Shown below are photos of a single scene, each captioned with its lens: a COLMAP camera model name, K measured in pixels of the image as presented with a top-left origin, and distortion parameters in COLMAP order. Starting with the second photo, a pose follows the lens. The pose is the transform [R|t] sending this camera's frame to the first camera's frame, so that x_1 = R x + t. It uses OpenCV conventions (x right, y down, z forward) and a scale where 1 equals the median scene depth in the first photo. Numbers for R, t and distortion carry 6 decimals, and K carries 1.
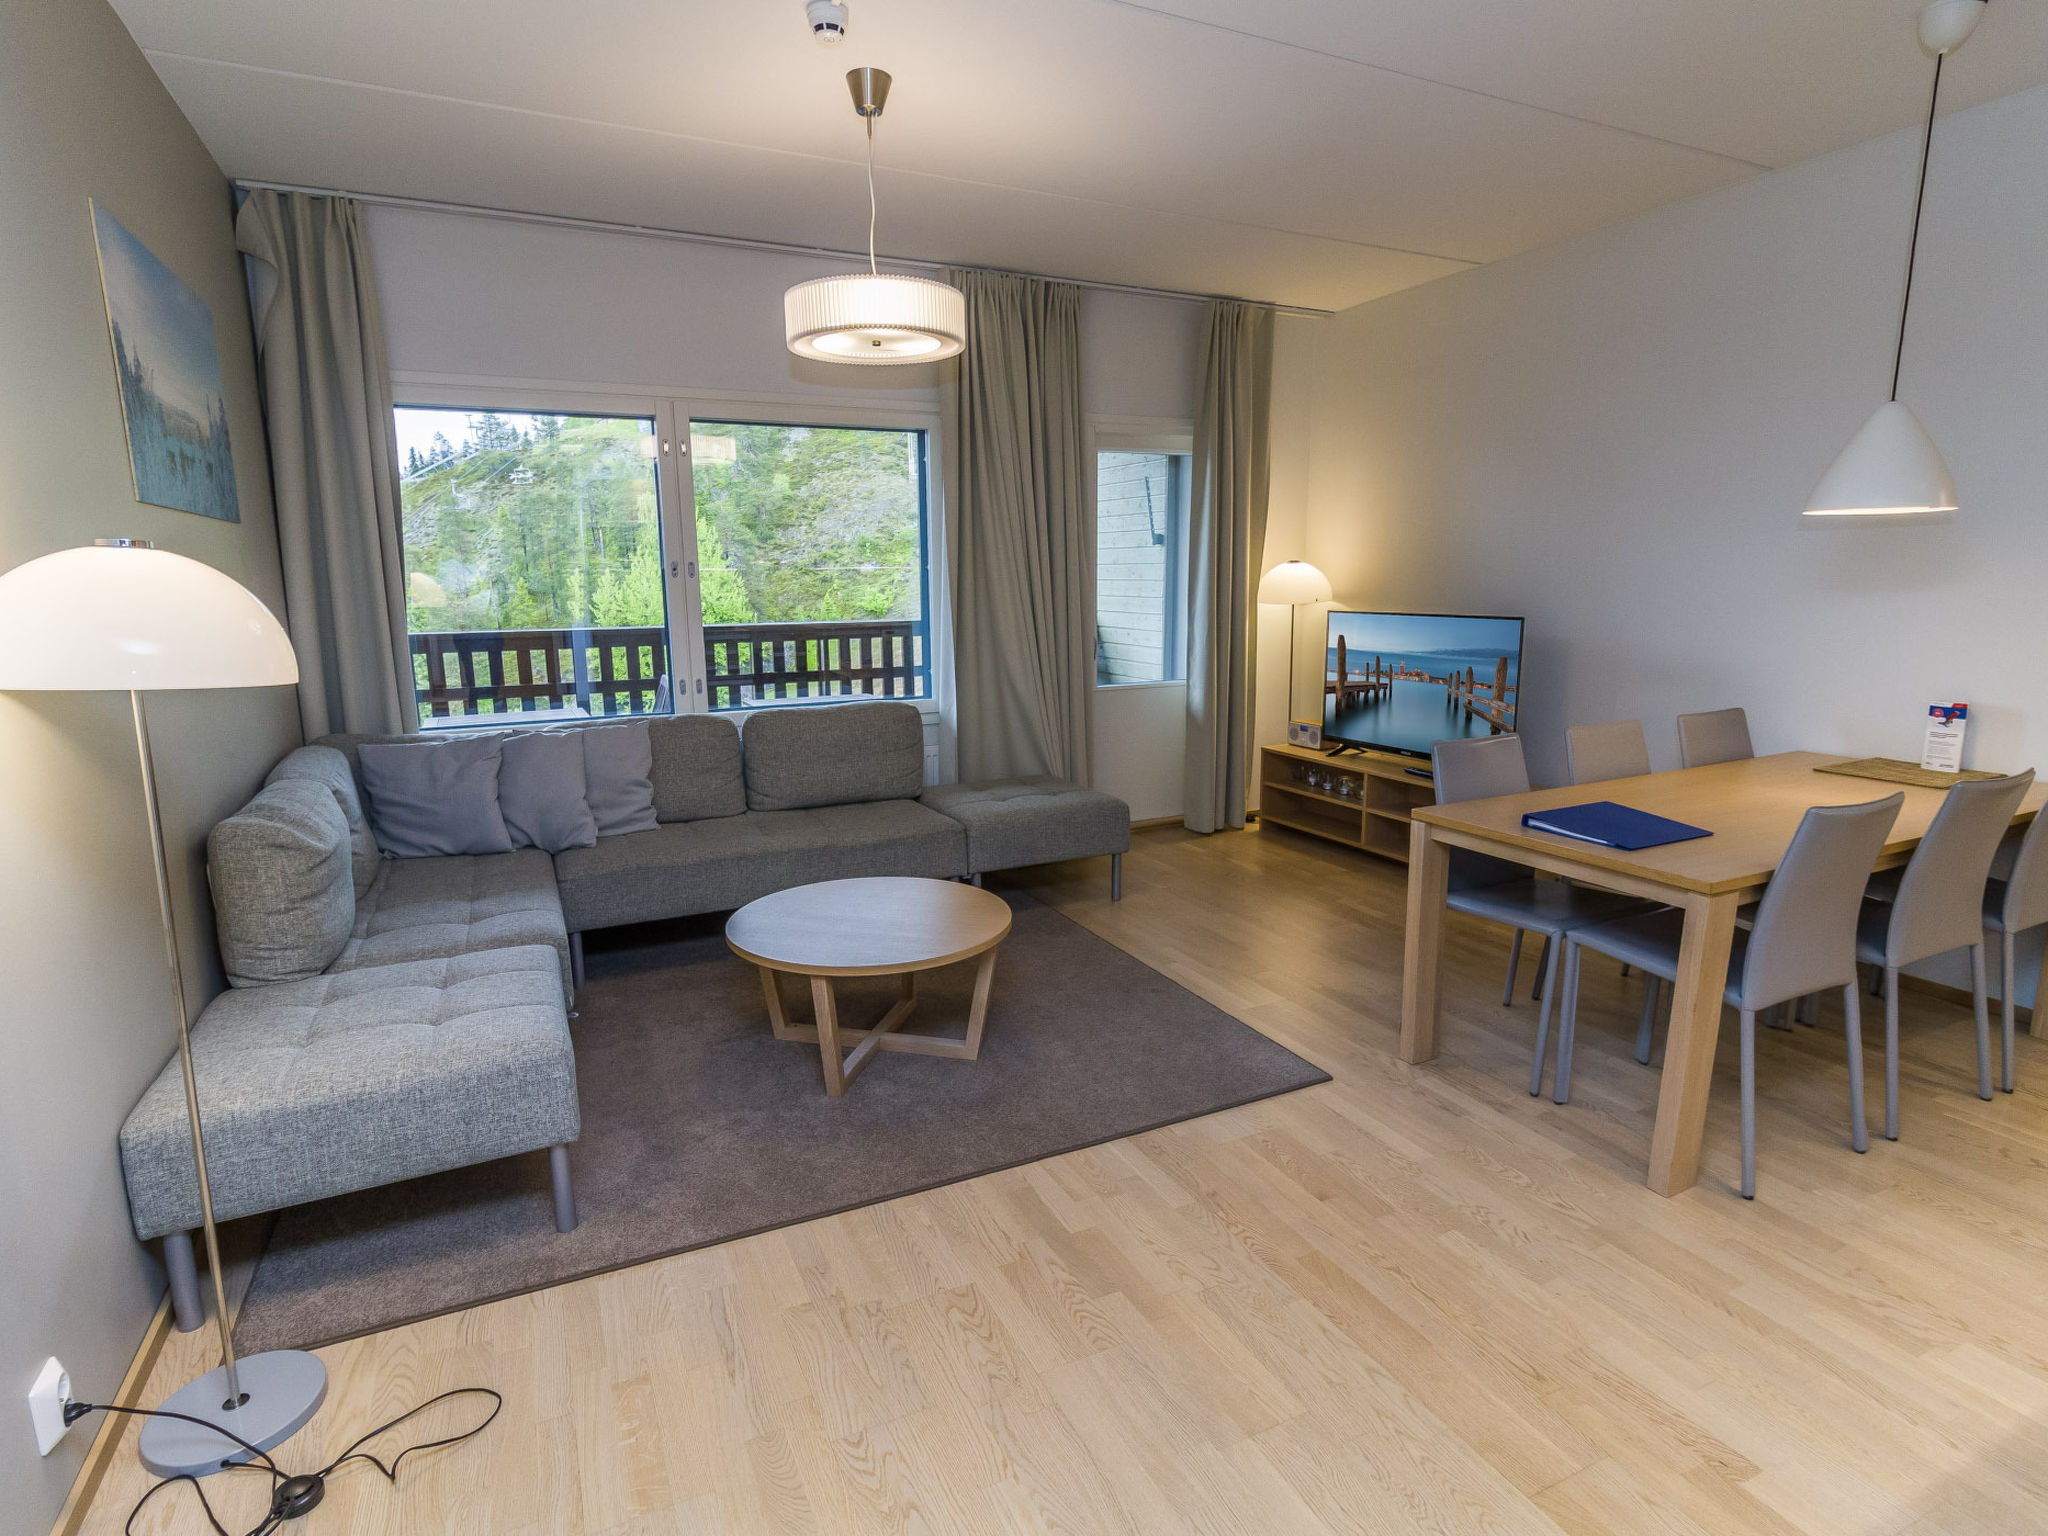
lens RADIAL K [[1062.3, 0, 1017.1], [0, 1062.3, 775.0], [0, 0, 1]] dist [0.000448, 0.001066]
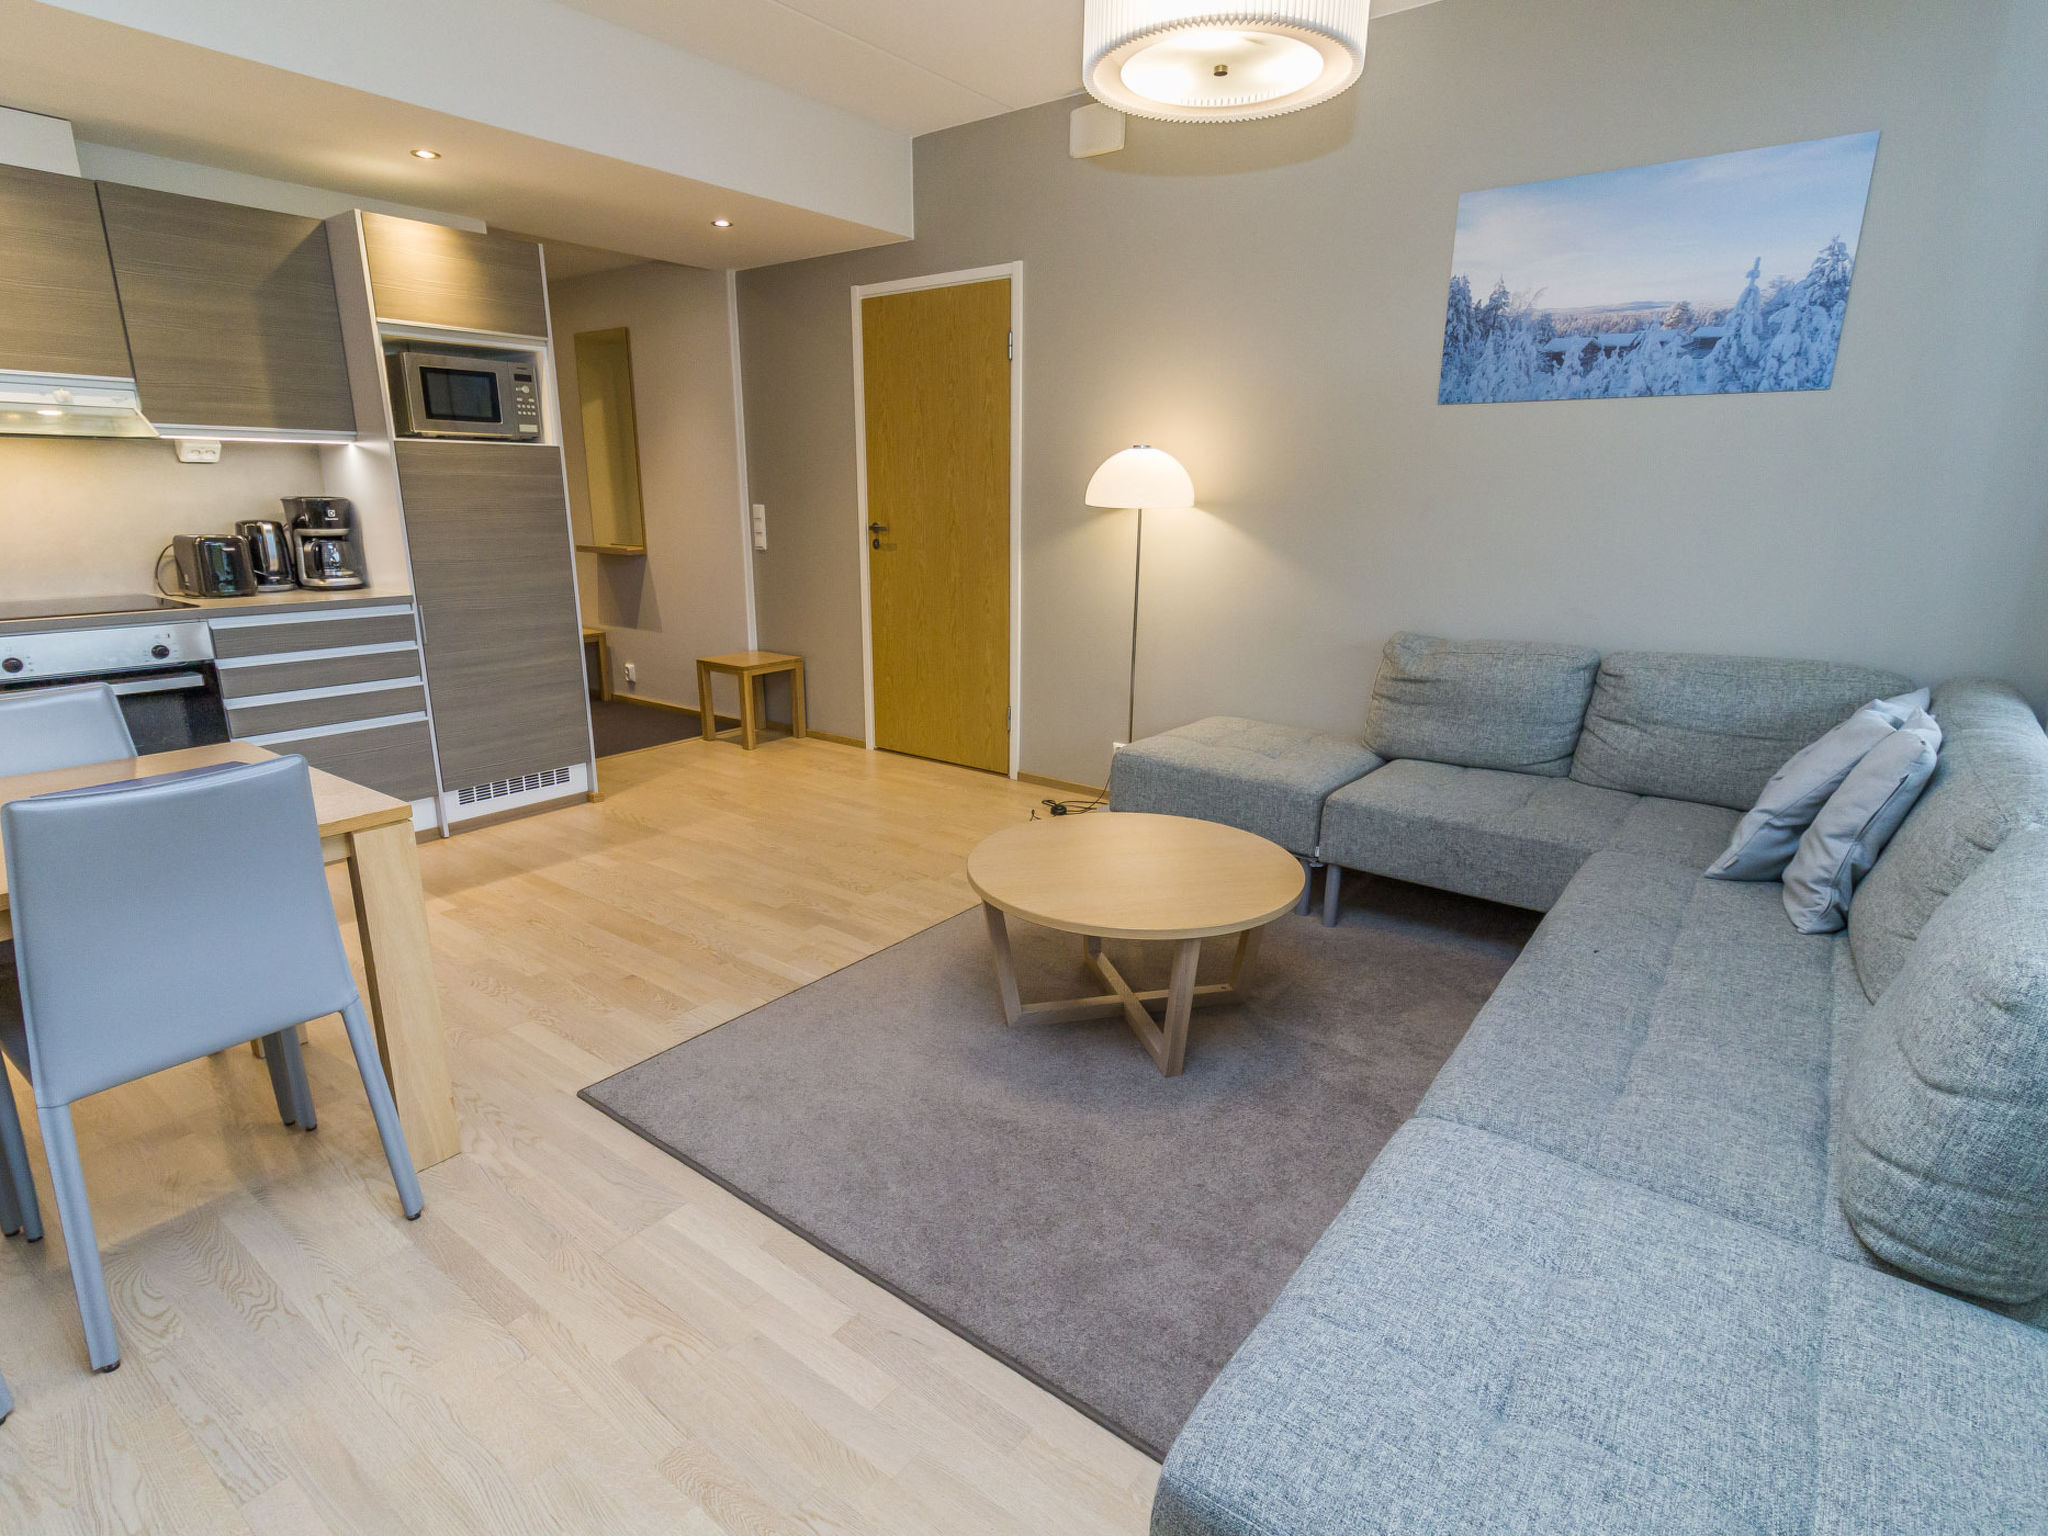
lens RADIAL K [[1062.3, 0, 1017.1], [0, 1062.3, 775.0], [0, 0, 1]] dist [0.000448, 0.001066]
pose [[-0.891729, 0.124973, -0.434972, 0.324576], [-0.078518, 0.903820, 0.420647, -0.296473], [0.445706, 0.409257, -0.796150, 1.711760]]
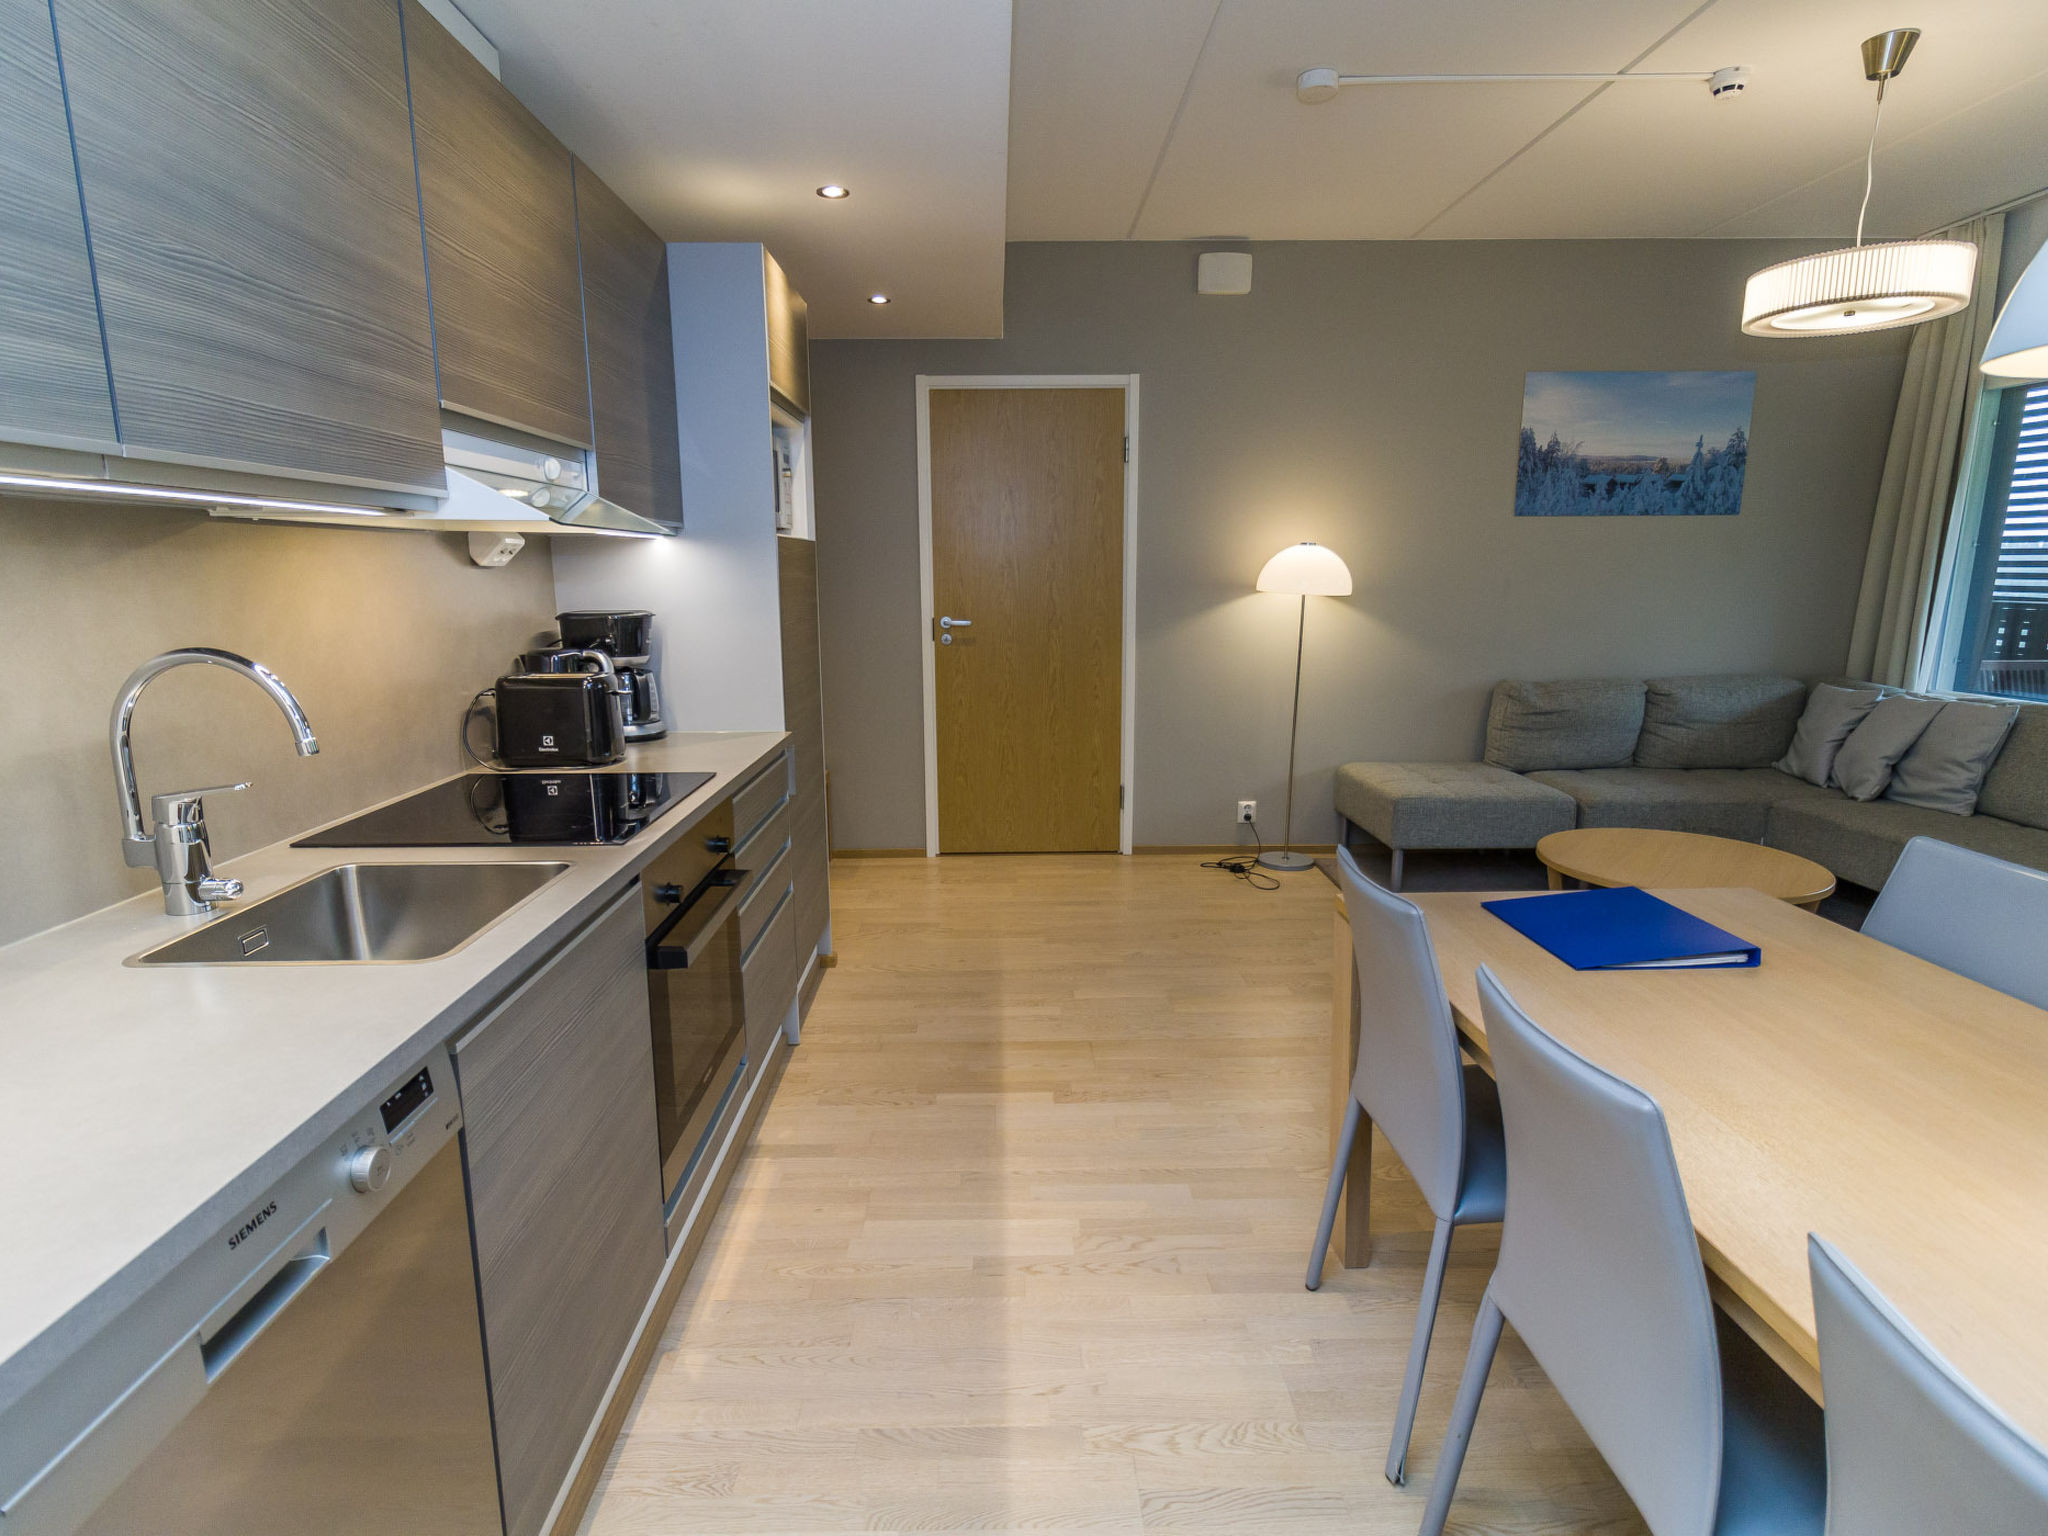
lens RADIAL K [[1058.0, 0, 1006.7], [0, 1058.0, 770.2], [0, 0, 1]] dist [0.001738, 0.000127]
pose [[-0.418603, 0.184321, -0.889268, 1.200597], [-0.155834, 0.950086, 0.270282, -0.154391], [0.894700, 0.251719, -0.368985, 0.807034]]
